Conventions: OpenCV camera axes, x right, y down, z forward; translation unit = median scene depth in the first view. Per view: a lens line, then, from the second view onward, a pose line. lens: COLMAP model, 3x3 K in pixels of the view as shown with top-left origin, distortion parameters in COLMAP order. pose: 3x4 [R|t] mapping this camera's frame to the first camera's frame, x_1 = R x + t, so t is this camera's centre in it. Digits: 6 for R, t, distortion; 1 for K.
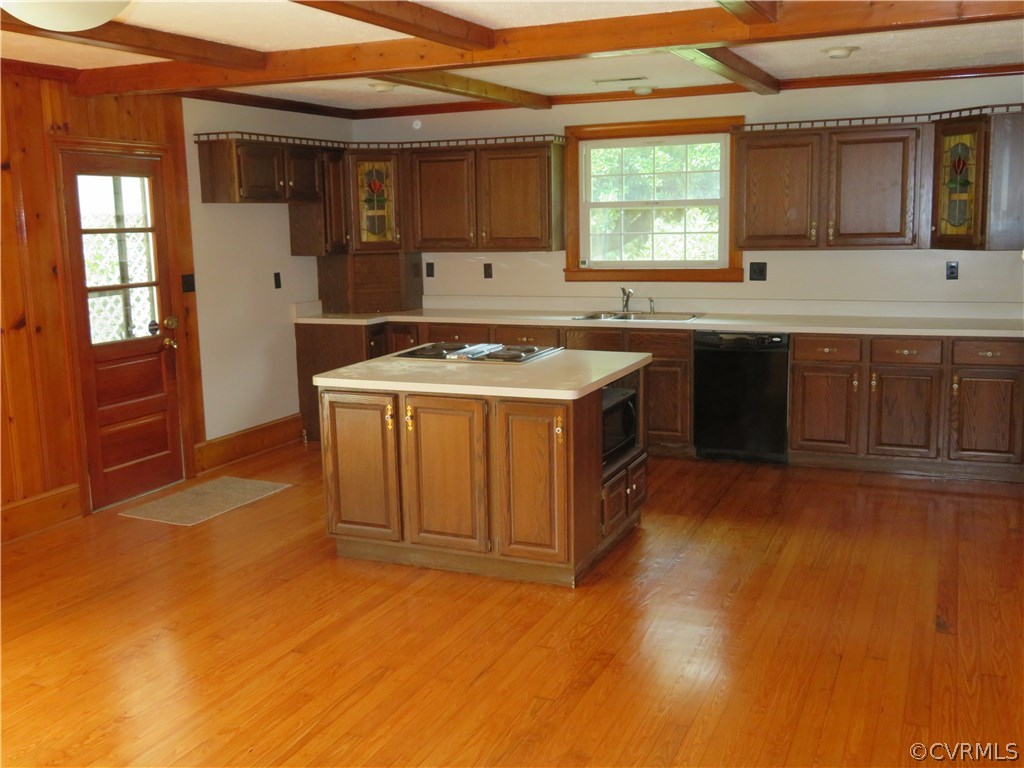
lens RADIAL K [[1011.0, 0, 512.0], [0, 1011.0, 384.0], [0, 0, 1]] dist [-0.008501, 0.004041]
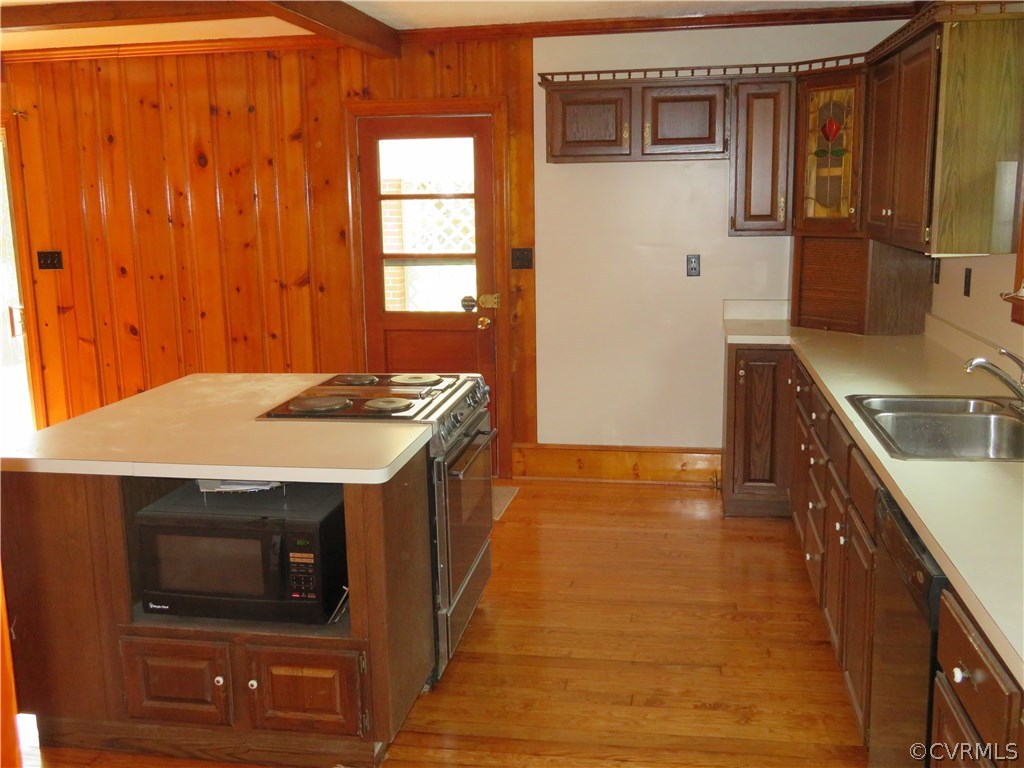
lens RADIAL K [[1011.0, 0, 512.0], [0, 1011.0, 384.0], [0, 0, 1]] dist [-0.008501, 0.004041]
pose [[0.242251, 0.197558, -0.949887, 0.532576], [-0.145338, 0.975391, 0.165796, -0.141196], [0.959266, 0.097890, 0.265002, 0.797879]]
